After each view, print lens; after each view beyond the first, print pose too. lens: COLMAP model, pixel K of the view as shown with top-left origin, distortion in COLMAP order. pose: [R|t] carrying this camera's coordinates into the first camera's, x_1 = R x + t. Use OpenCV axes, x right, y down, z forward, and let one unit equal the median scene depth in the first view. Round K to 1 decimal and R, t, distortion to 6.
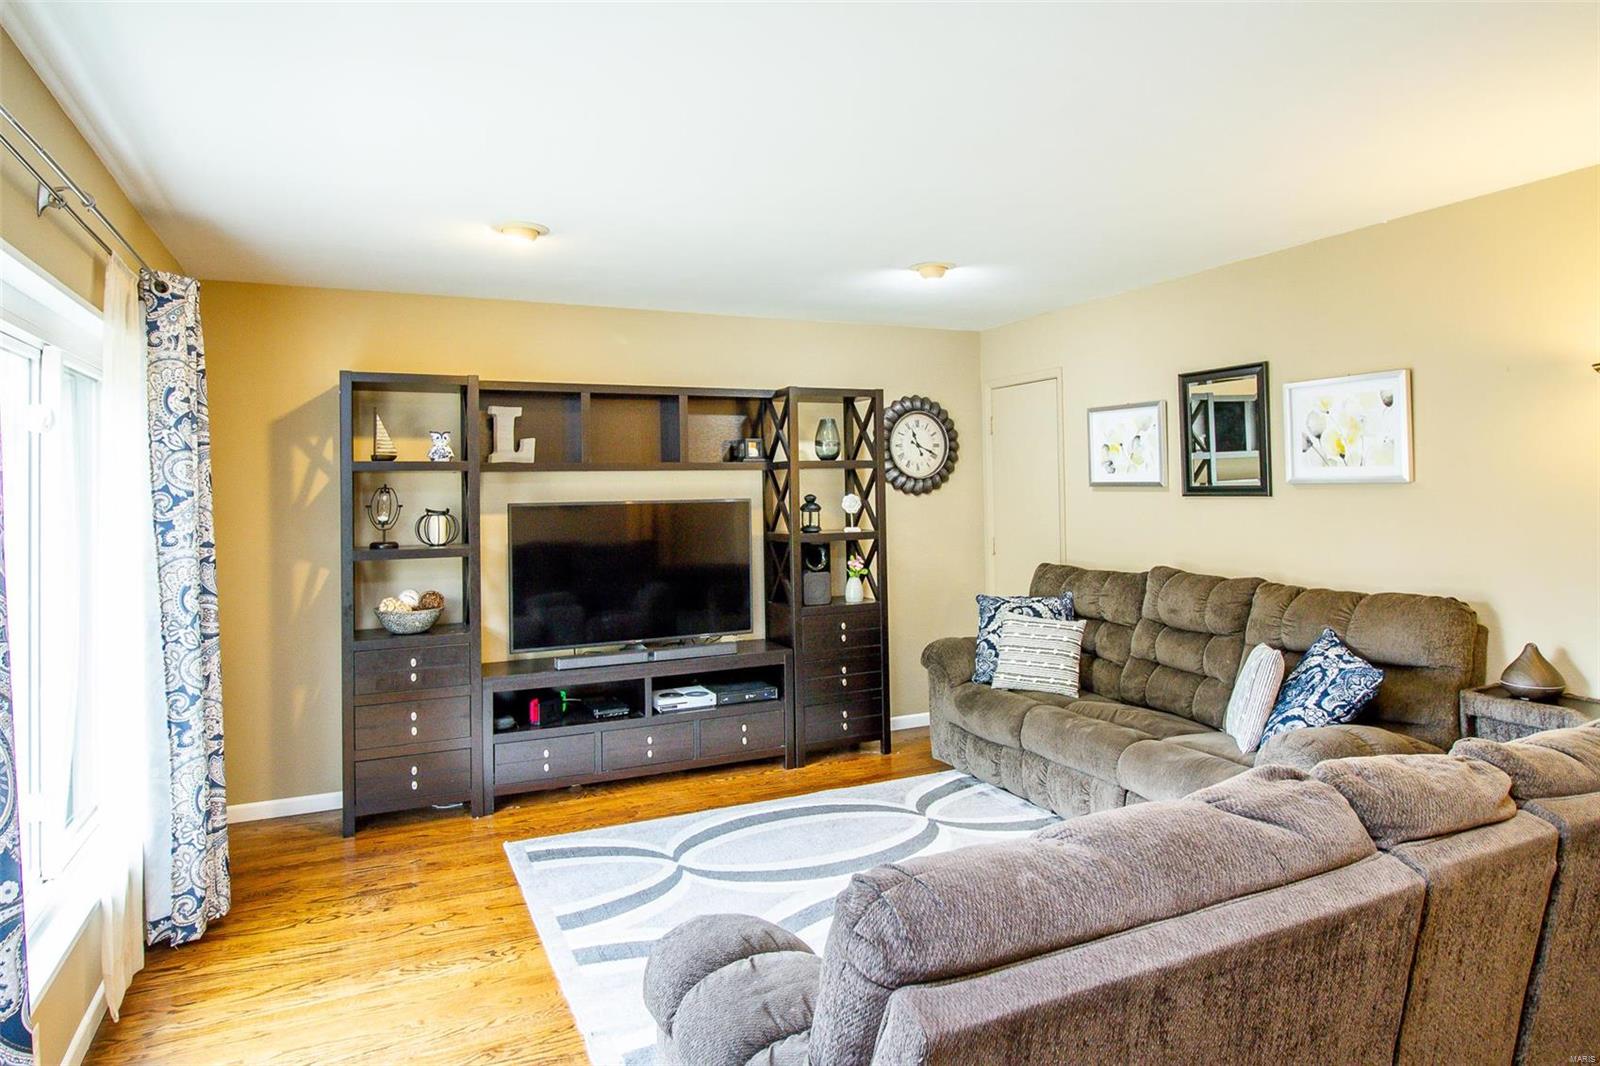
lens RADIAL K [[960.0, 0, 809.8], [0, 960.0, 498.0], [0, 0, 1]] dist [-0.000050, -0.003420]
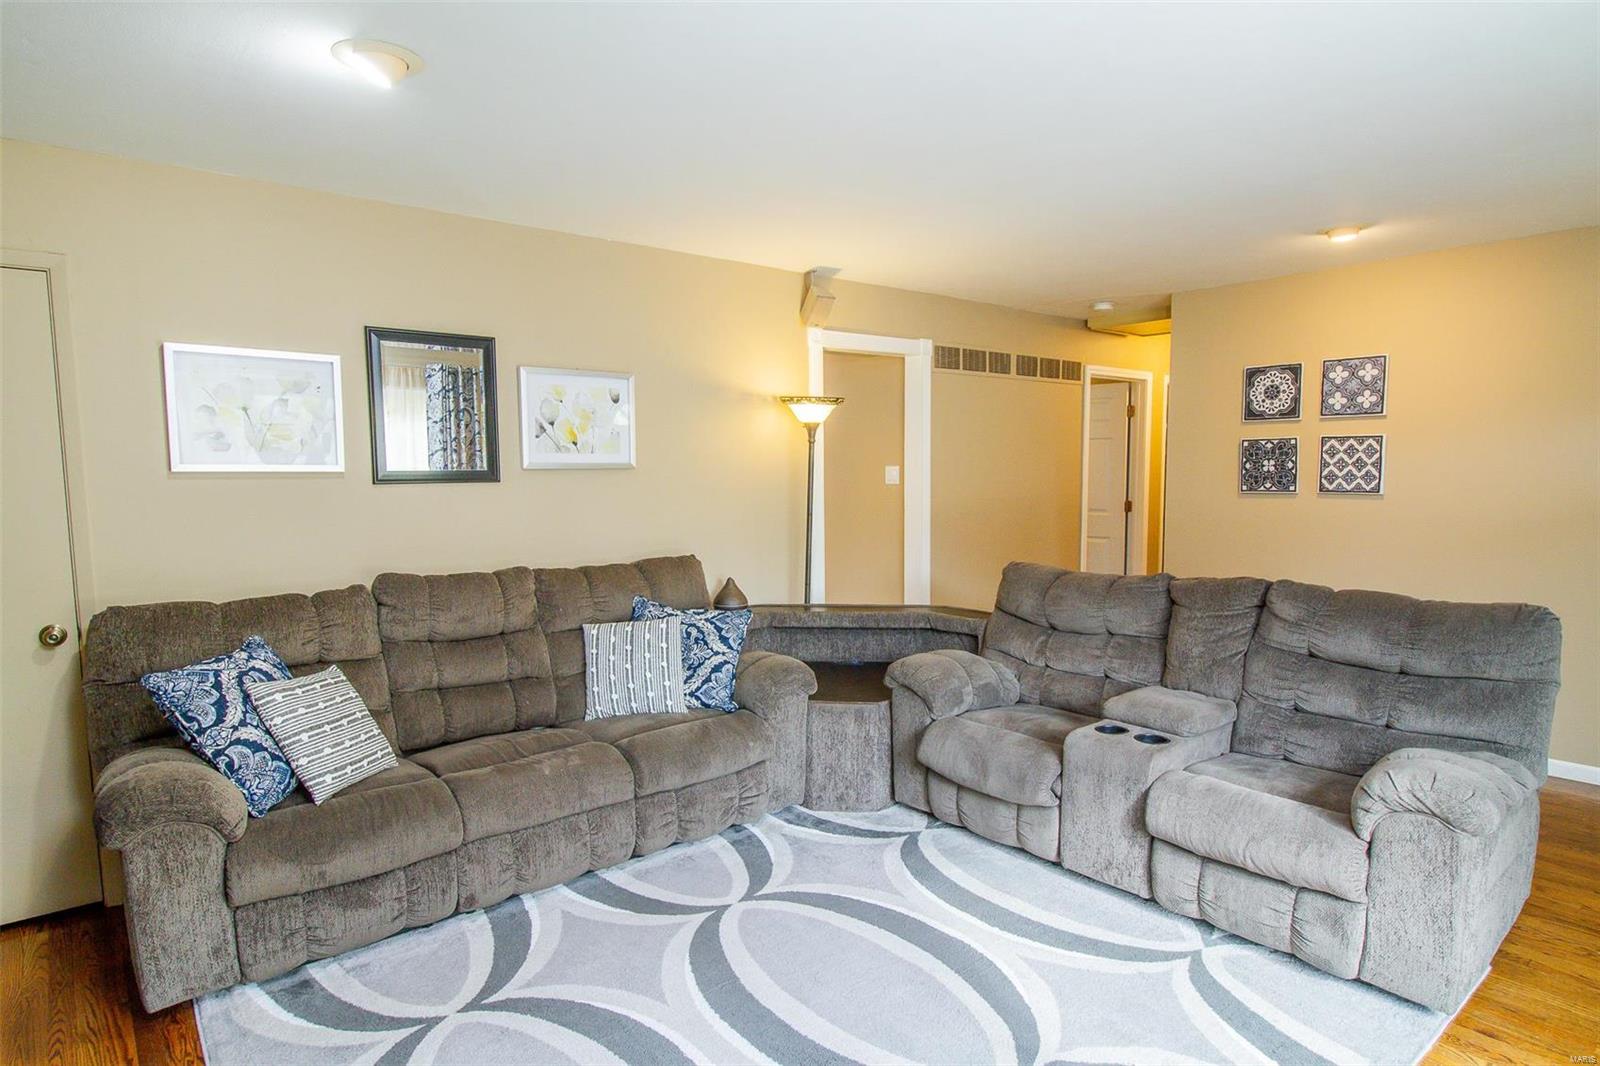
lens RADIAL K [[906.6, 0, 801.2], [0, 906.6, 543.6], [0, 0, 1]] dist [-0.003321, -0.000452]
pose [[-0.241412, -0.069039, 0.967964, -0.497648], [0.013818, 0.997120, 0.074565, -0.003750], [-0.970324, 0.031377, -0.239763, 0.982401]]
